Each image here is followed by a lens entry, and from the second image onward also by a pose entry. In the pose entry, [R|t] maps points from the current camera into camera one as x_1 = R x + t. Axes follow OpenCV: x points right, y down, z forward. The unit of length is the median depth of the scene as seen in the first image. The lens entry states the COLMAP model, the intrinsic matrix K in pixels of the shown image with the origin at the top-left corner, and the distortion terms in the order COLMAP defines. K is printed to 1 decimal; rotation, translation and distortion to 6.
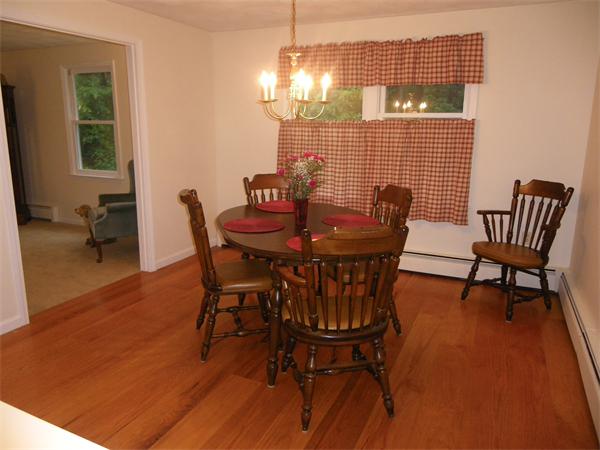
lens RADIAL K [[472.4, 0, 299.8], [0, 472.4, 227.8], [0, 0, 1]] dist [-0.006204, 0.008478]
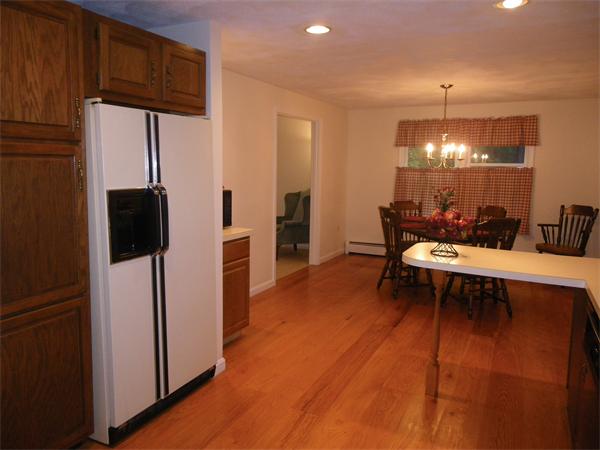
lens RADIAL K [[472.4, 0, 299.9], [0, 472.4, 225.5], [0, 0, 1]] dist [-0.006204, 0.008478]
pose [[0.999270, 0.007723, -0.037419, -0.366712], [-0.011202, 0.995540, -0.093669, 0.126747], [0.036529, 0.094020, 0.994900, -0.615254]]
